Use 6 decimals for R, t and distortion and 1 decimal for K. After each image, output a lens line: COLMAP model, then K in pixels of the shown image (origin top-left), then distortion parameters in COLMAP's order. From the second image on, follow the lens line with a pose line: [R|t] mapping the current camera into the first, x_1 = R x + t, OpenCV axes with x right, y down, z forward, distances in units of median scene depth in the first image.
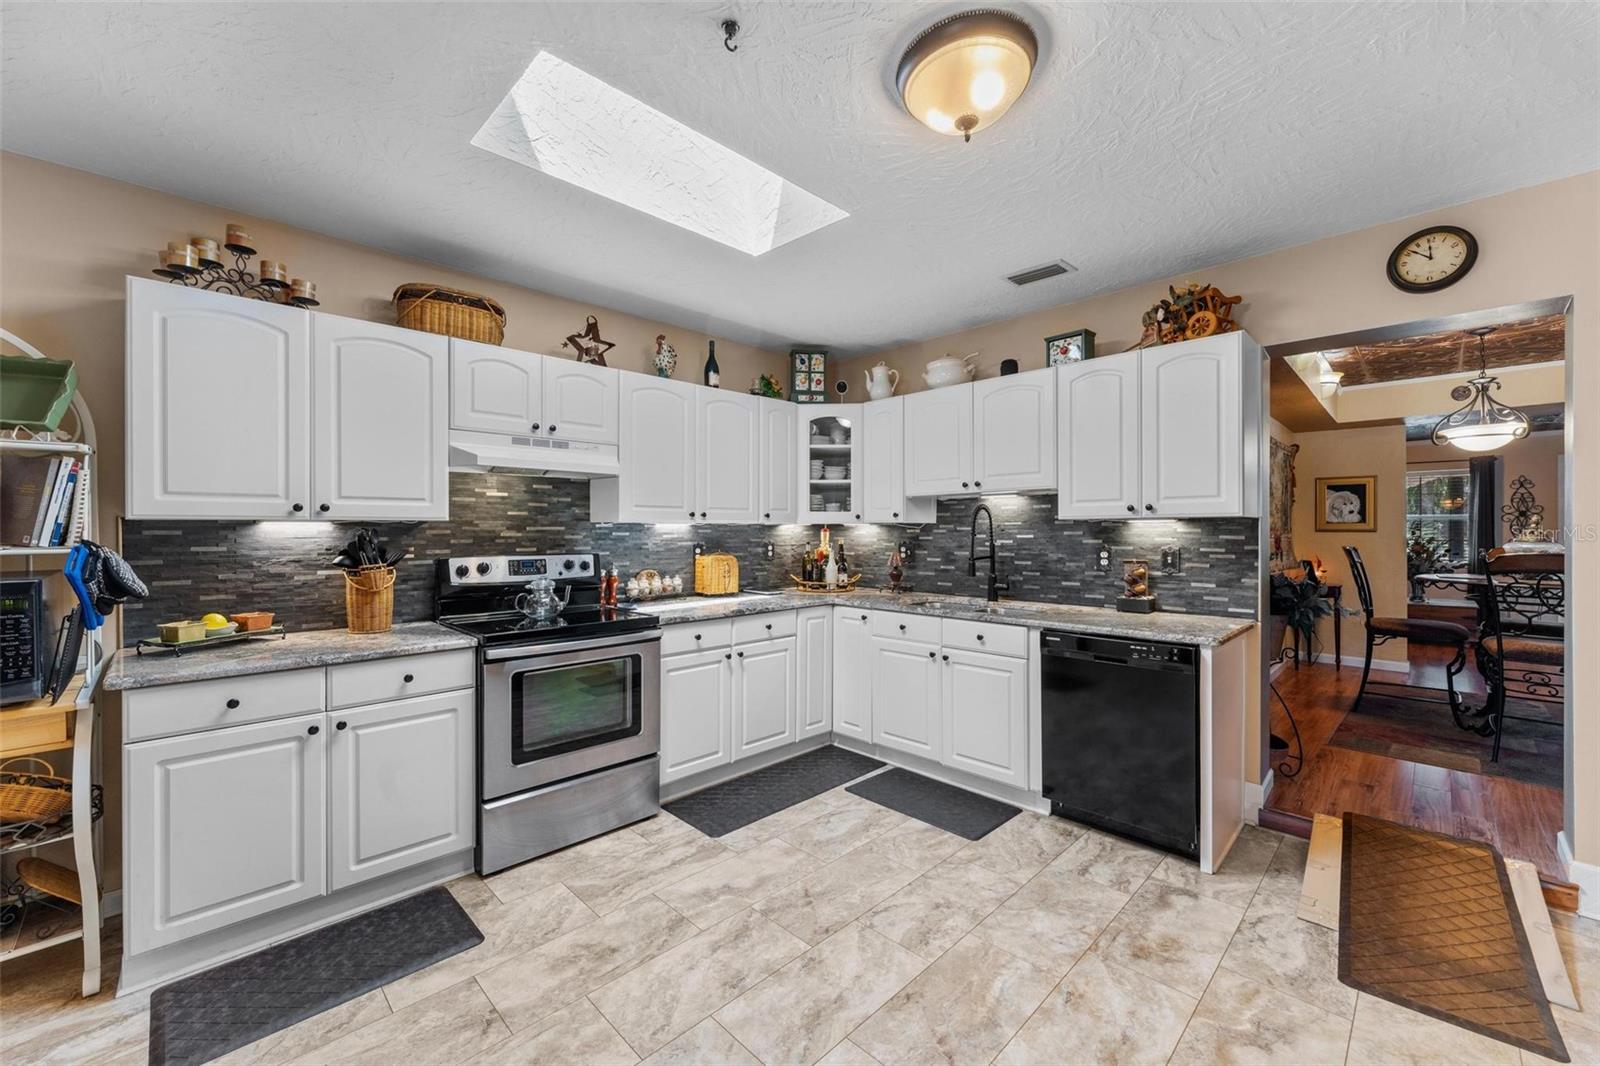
lens RADIAL K [[644.1, 0, 795.3], [0, 644.1, 532.3], [0, 0, 1]] dist [-0.001187, -0.000051]
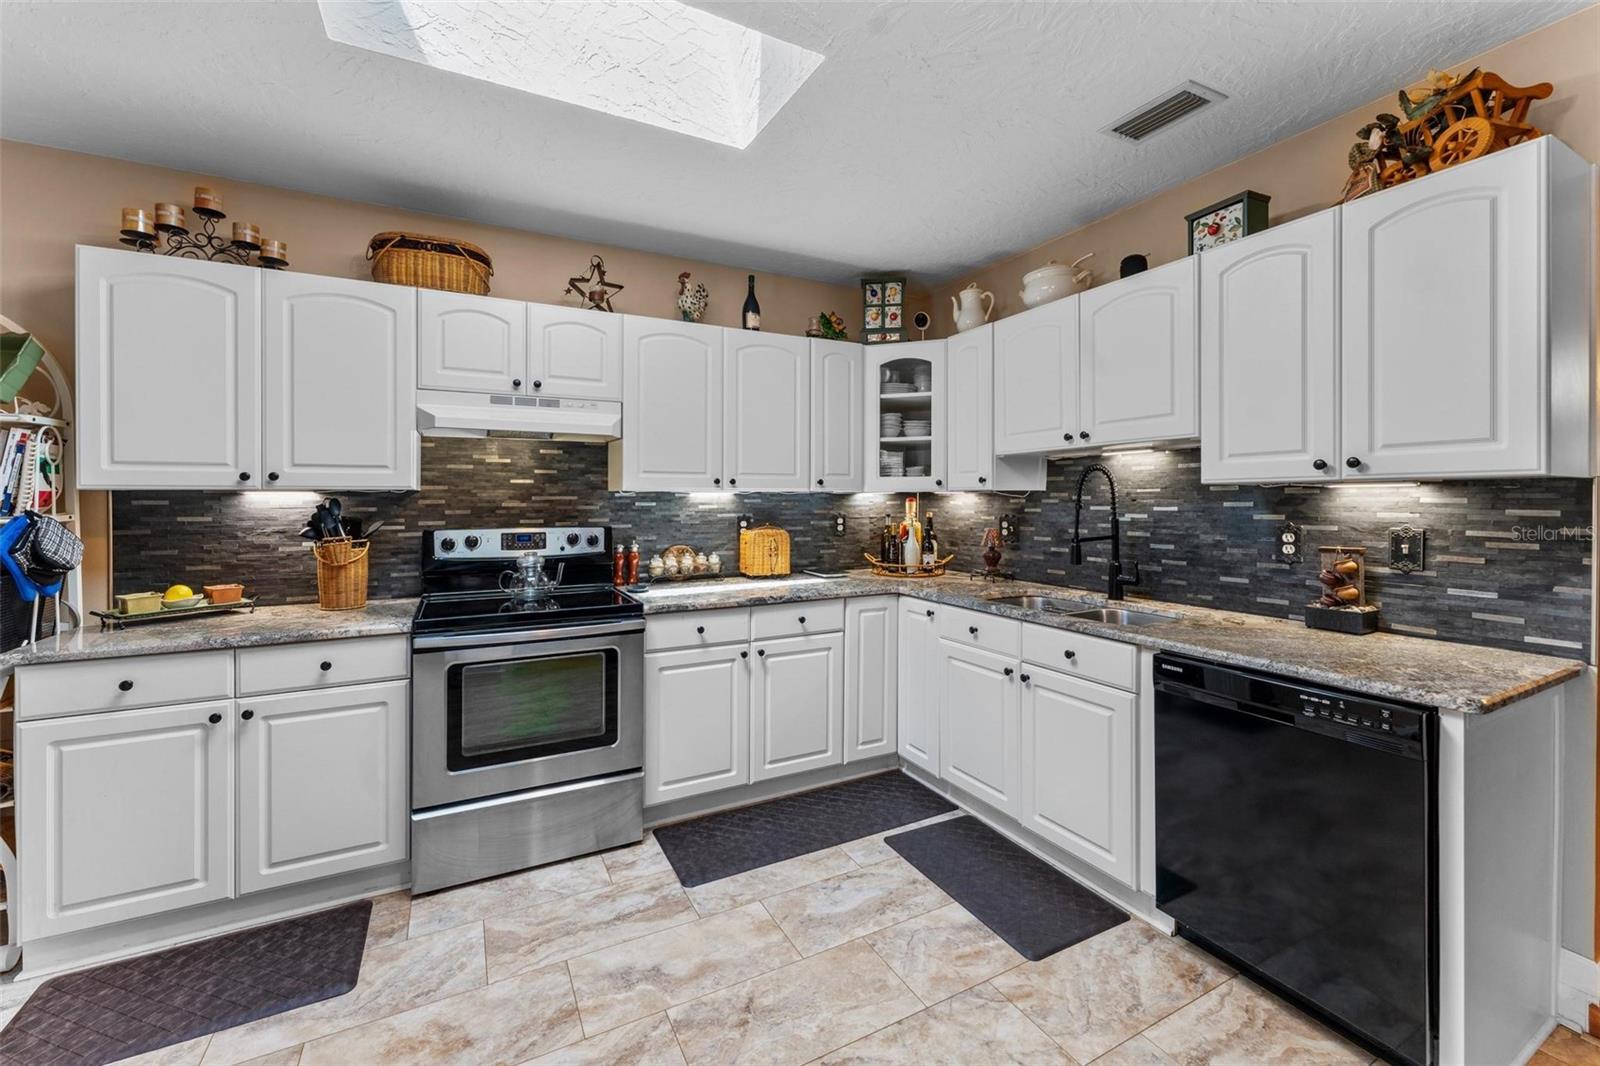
lens RADIAL K [[644.1, 0, 805.4], [0, 644.1, 502.6], [0, 0, 1]] dist [-0.001187, -0.000051]
pose [[0.955063, 0.001298, -0.296401, 0.238984], [-0.000678, 0.999997, 0.002195, -0.002193], [0.296403, -0.001895, 0.955061, 0.273279]]
